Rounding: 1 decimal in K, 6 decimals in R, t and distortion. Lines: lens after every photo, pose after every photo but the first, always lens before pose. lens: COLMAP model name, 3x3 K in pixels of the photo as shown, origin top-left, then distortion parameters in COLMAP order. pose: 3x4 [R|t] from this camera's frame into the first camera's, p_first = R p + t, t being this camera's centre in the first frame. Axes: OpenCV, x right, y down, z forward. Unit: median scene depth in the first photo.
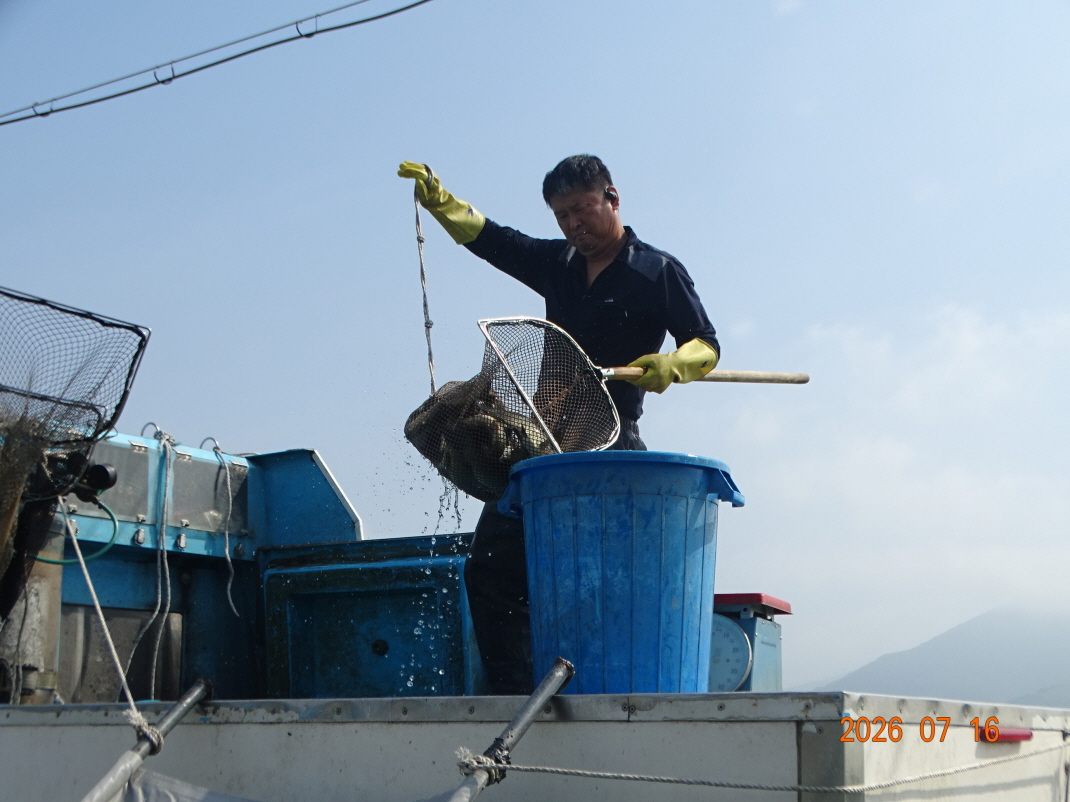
lens RADIAL K [[1884.5, 0, 535.0], [0, 1884.5, 401.0], [0, 0, 1]] dist [-0.011859, 0.097511]
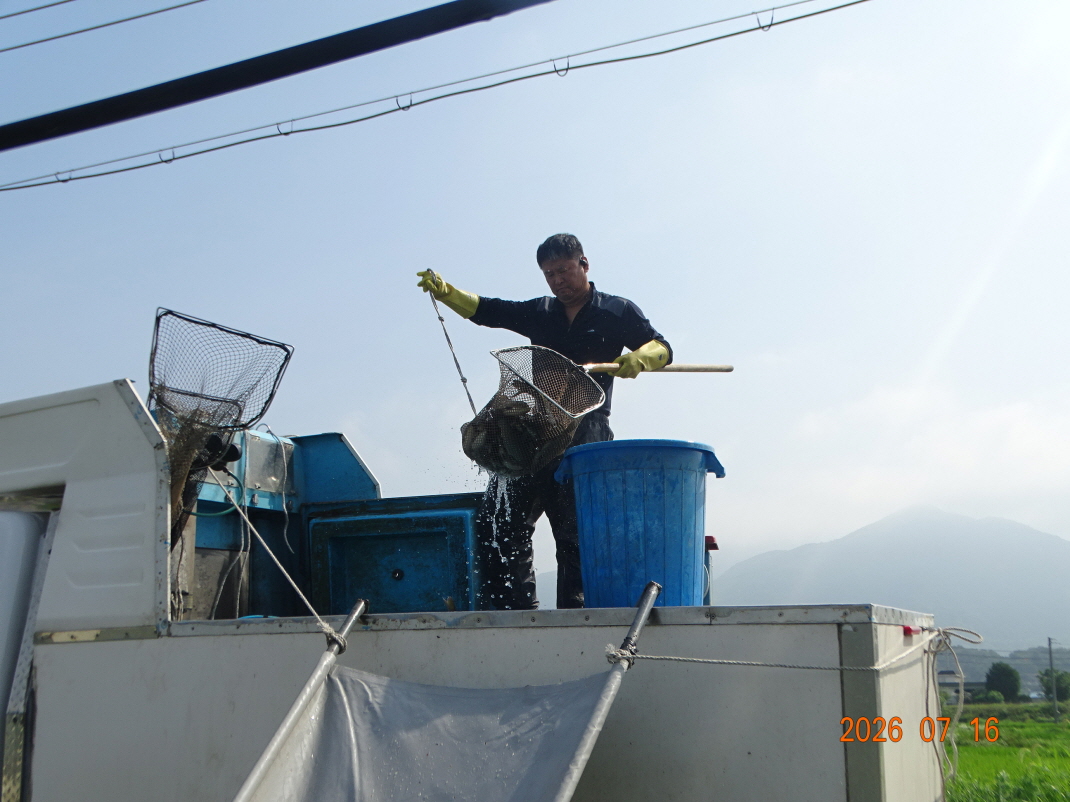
lens RADIAL K [[1315.2, 0, 535.0], [0, 1315.2, 401.0], [0, 0, 1]] dist [0.186709, -0.890524]
pose [[0.981787, 0.017208, 0.189205, -0.213377], [-0.017567, 0.999846, 0.000222, -0.001675], [-0.189172, -0.003542, 0.981938, 0.009237]]
